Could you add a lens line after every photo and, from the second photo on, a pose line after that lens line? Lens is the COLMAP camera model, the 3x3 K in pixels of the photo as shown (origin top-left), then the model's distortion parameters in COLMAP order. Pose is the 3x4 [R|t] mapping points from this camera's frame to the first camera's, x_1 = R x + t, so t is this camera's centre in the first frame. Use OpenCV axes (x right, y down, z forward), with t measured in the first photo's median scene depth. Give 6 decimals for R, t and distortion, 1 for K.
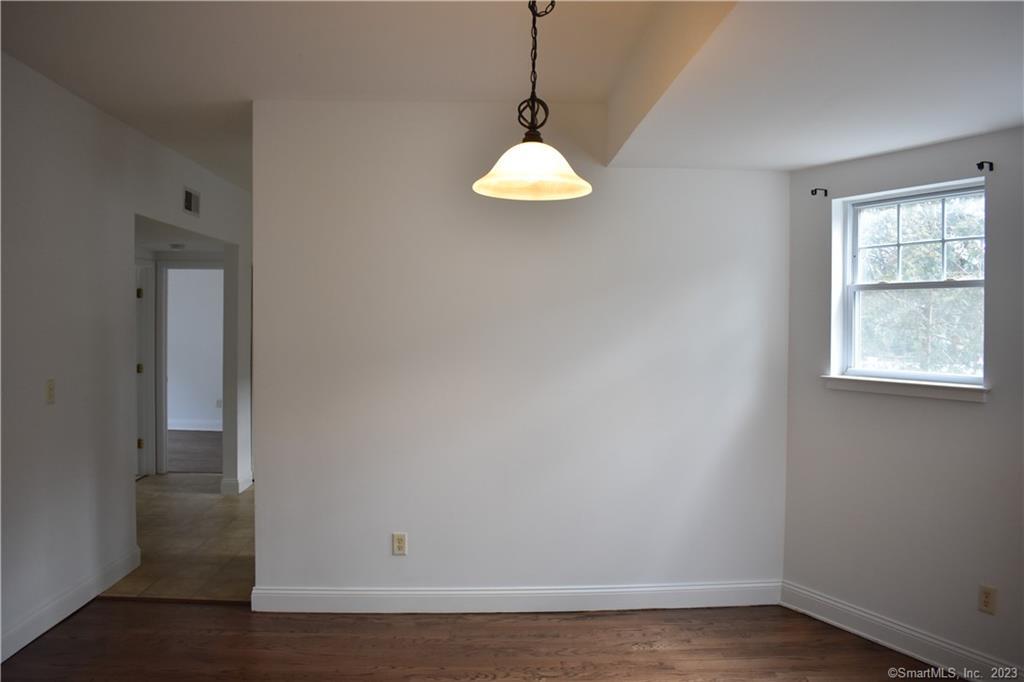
lens RADIAL K [[799.4, 0, 512.0], [0, 799.4, 341.0], [0, 0, 1]] dist [0.004853, 0.000178]
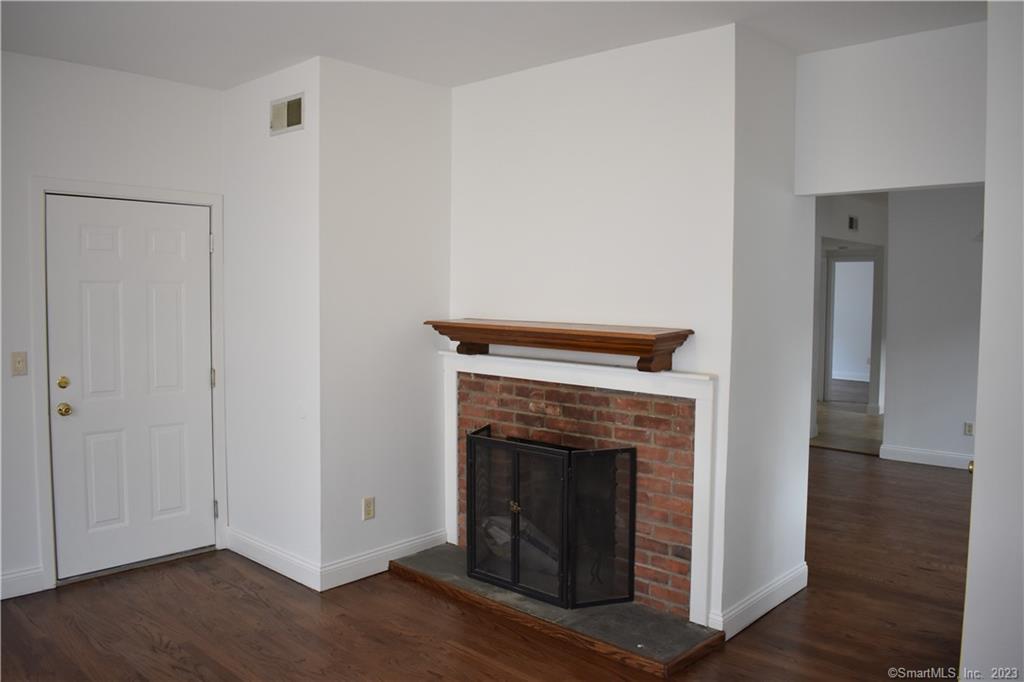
lens RADIAL K [[787.8, 0, 512.0], [0, 787.8, 341.0], [0, 0, 1]] dist [-0.096746, 0.000410]
pose [[0.703568, 0.033068, -0.709858, 0.224128], [-0.019271, 0.999437, 0.027457, 0.035626], [0.710366, -0.005638, 0.703809, -0.575748]]
